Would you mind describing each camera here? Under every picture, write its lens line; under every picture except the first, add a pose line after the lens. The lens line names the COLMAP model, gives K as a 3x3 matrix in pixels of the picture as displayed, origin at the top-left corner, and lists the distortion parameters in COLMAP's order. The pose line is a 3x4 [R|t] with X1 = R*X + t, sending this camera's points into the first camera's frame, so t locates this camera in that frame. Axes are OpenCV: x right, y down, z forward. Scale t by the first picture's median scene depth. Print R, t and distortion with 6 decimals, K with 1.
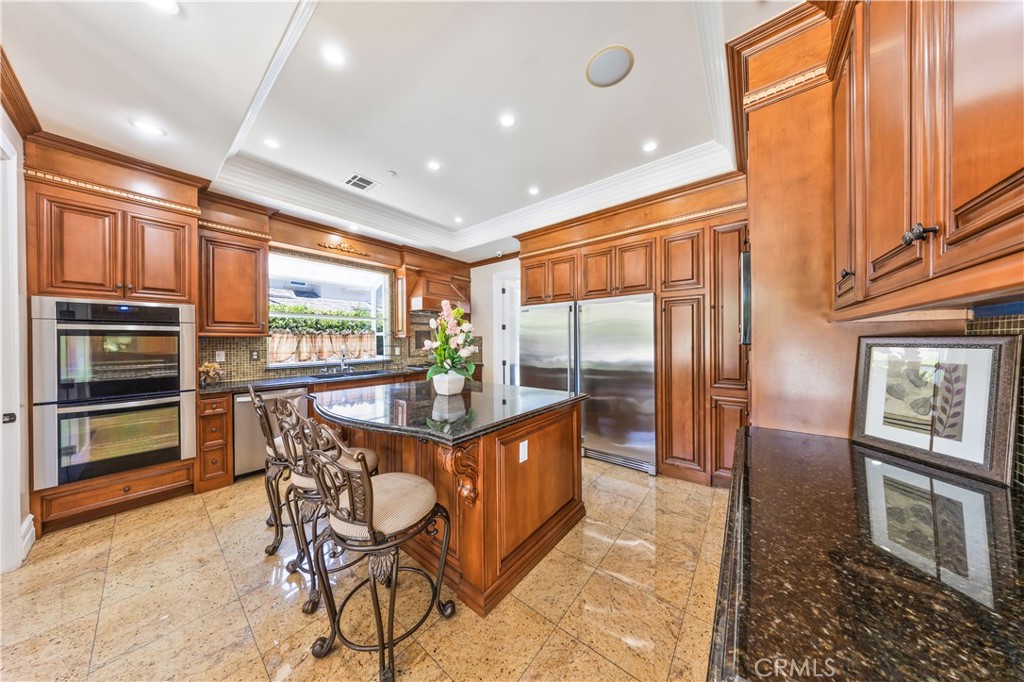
lens RADIAL K [[299.2, 0, 510.3], [0, 299.2, 342.0], [0, 0, 1]] dist [-0.005767, -0.000111]
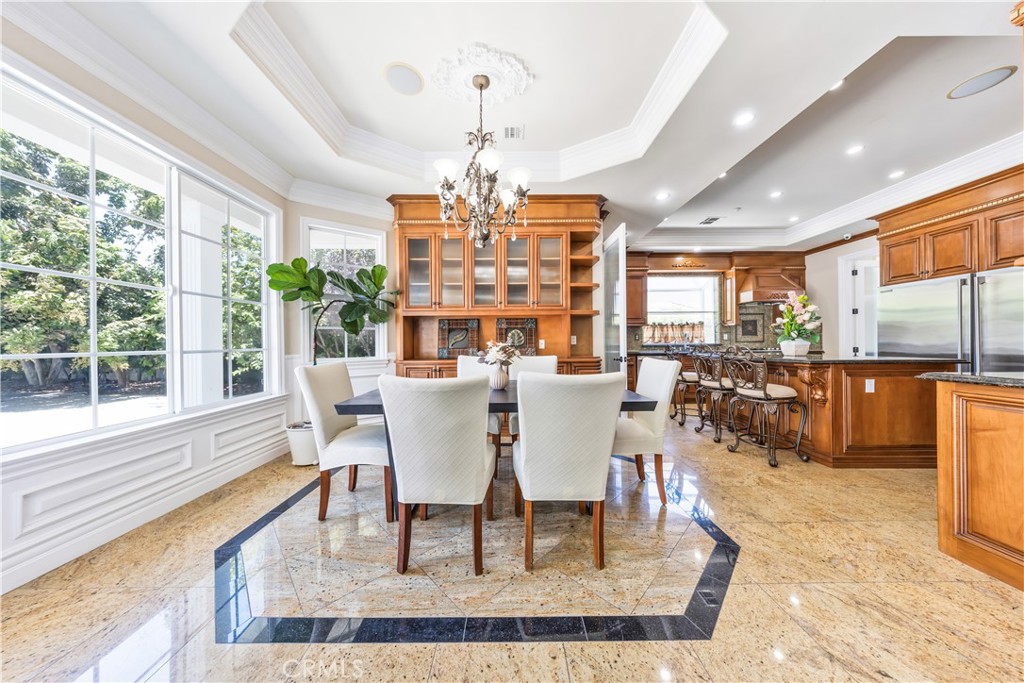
lens RADIAL K [[299.2, 0, 510.3], [0, 299.2, 342.5], [0, 0, 1]] dist [-0.005767, -0.000111]
pose [[0.629266, -0.000173, -0.777190, 0.028890], [-0.001083, 0.999999, -0.001100, 0.068881], [0.777189, 0.001534, 0.629265, -0.588272]]
